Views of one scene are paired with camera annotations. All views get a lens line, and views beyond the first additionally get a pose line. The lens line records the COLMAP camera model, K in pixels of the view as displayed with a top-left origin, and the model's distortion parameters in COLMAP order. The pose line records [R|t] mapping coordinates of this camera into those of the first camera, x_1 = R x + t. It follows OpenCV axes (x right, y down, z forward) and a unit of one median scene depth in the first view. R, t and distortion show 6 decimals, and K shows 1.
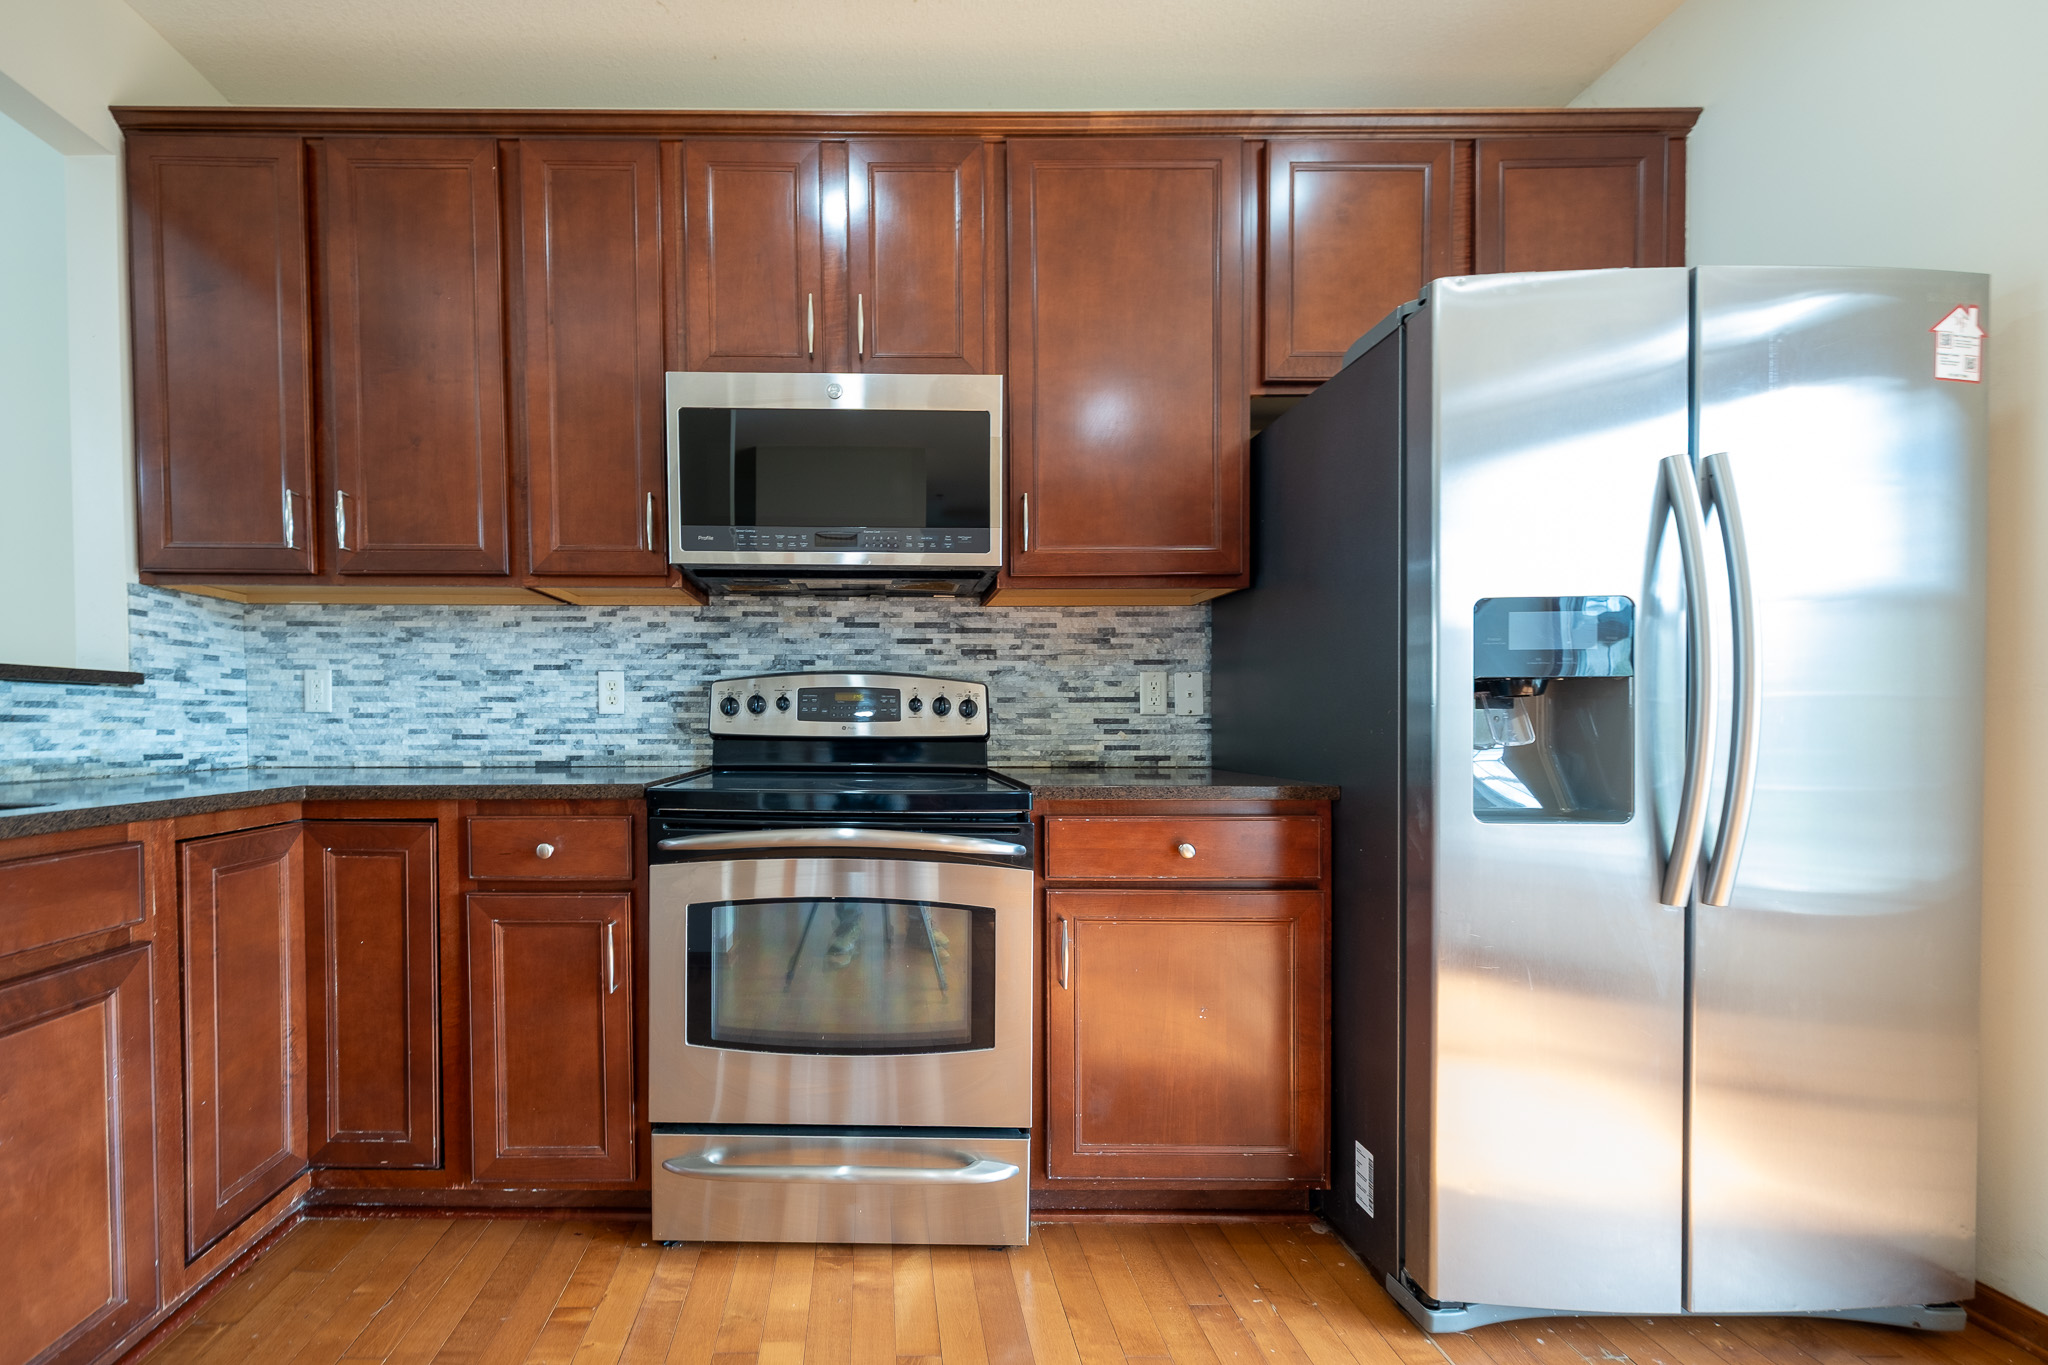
lens RADIAL K [[754.1, 0, 1024.3], [0, 754.1, 735.4], [0, 0, 1]] dist [0.009589, -0.003103]
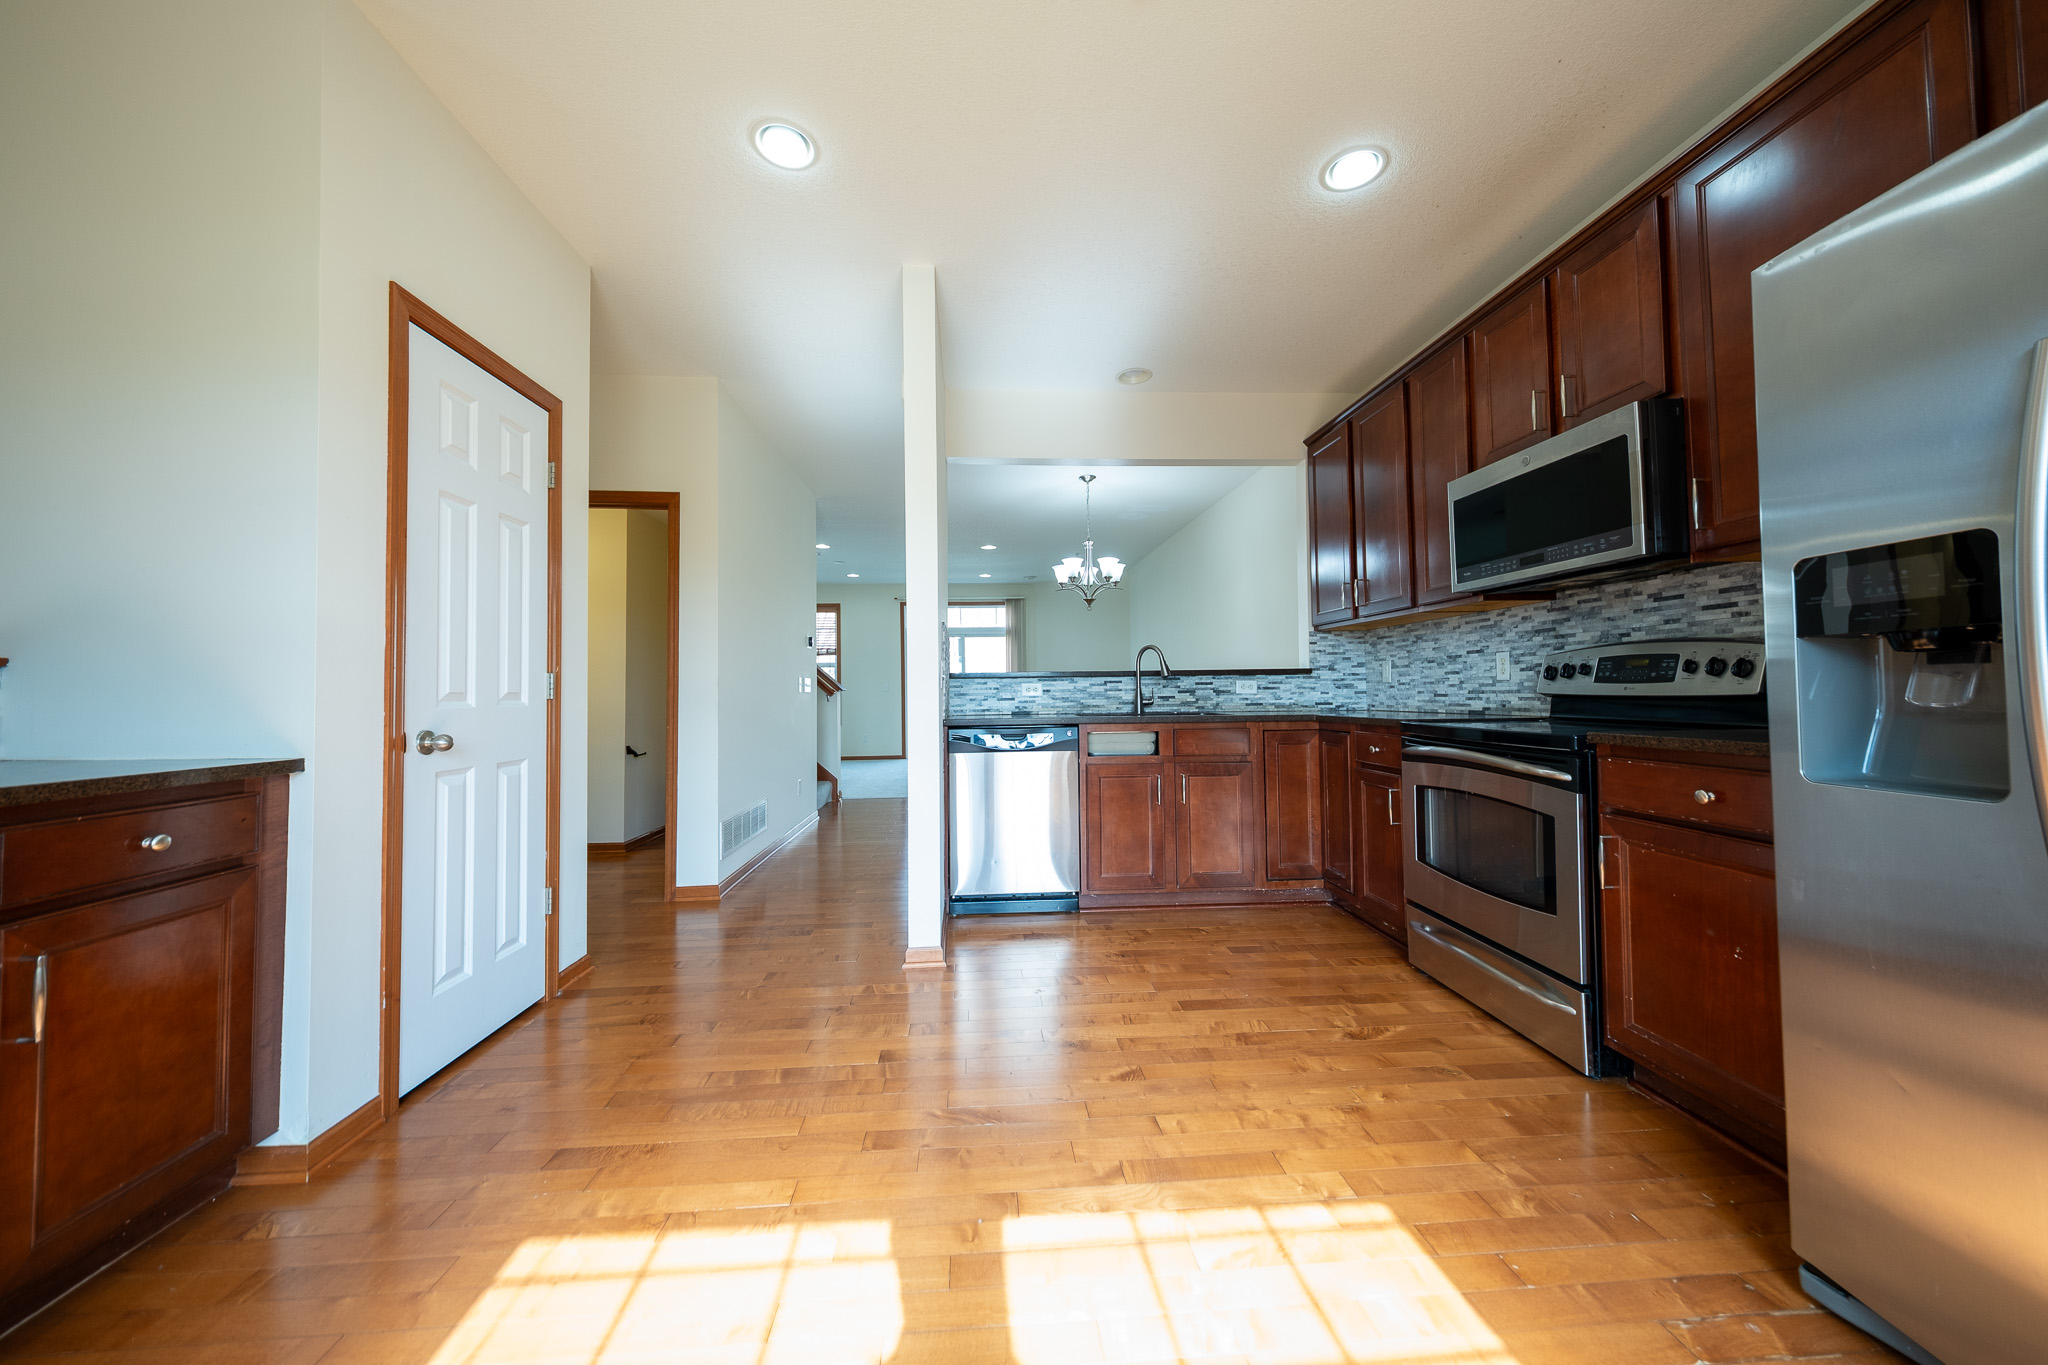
lens RADIAL K [[694.7, 0, 1021.4], [0, 694.7, 675.5], [0, 0, 1]] dist [0.009390, -0.001946]
pose [[0.068358, -0.027639, -0.997278, 0.780640], [-0.001409, 0.999612, -0.027801, 0.002320], [0.997660, 0.003306, 0.068292, -0.055165]]
